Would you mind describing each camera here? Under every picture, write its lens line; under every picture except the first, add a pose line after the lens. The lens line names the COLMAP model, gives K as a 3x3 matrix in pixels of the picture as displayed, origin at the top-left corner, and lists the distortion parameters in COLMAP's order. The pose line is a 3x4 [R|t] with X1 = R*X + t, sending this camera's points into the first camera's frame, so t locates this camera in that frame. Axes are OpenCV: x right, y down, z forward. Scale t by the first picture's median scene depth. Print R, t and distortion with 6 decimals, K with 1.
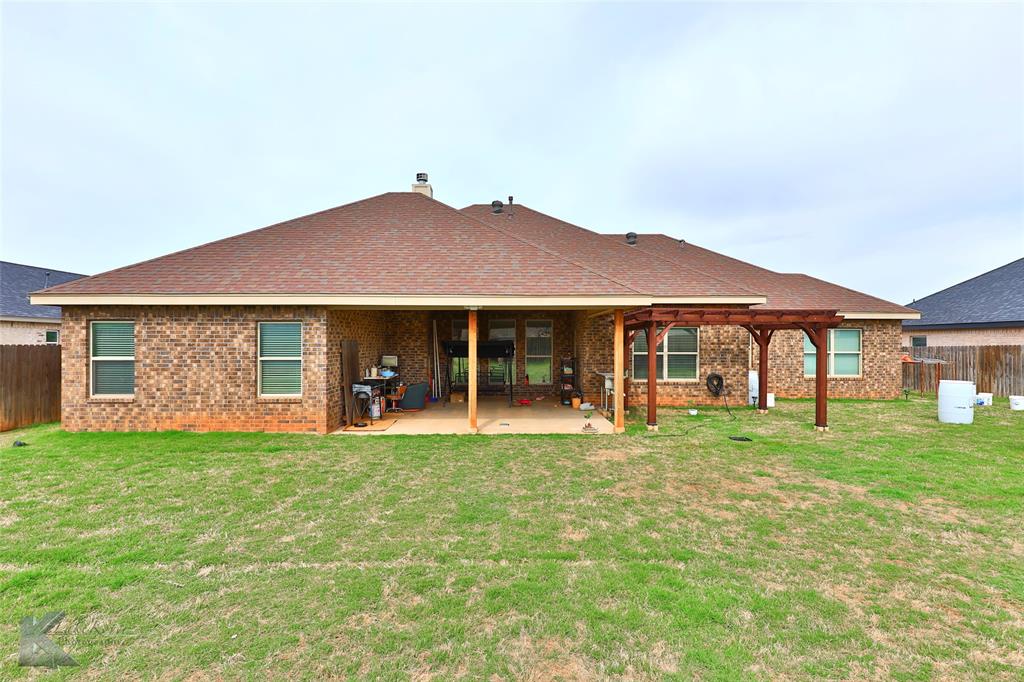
lens RADIAL K [[485.6, 0, 509.6], [0, 485.6, 336.6], [0, 0, 1]] dist [0.019230, 0.000364]
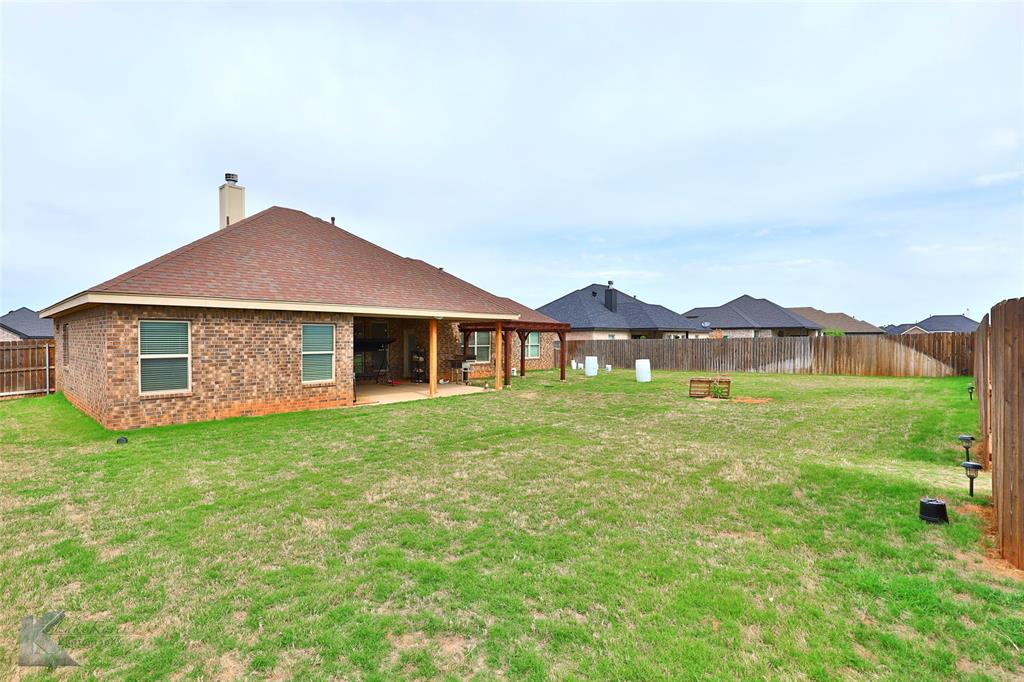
lens RADIAL K [[493.1, 0, 512.5], [0, 493.1, 340.0], [0, 0, 1]] dist [0.009499, -0.003665]
pose [[0.672983, -0.005483, 0.739638, -1.096209], [-0.000878, 0.999966, 0.008212, 0.000576], [-0.739658, -0.006176, 0.672955, -0.262160]]
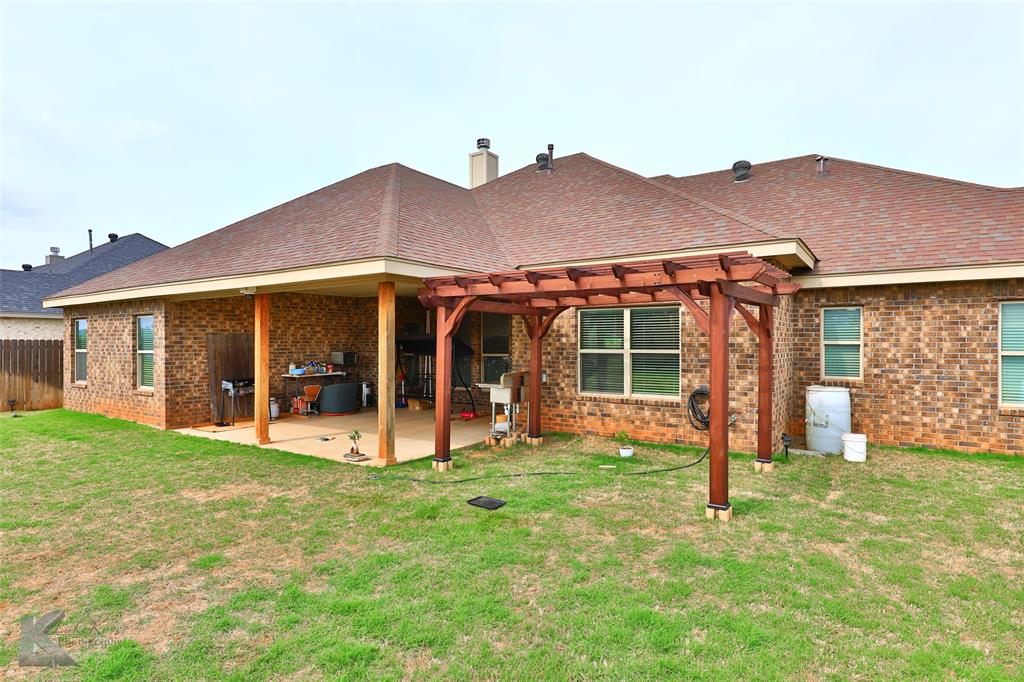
lens RADIAL K [[543.4, 0, 515.4], [0, 543.4, 341.2], [0, 0, 1]] dist [0.026408, 0.000142]
pose [[0.824718, -0.002732, -0.565537, 0.798027], [0.007718, 0.999950, 0.006423, 0.021762], [0.565491, -0.009662, 0.824698, 0.487170]]
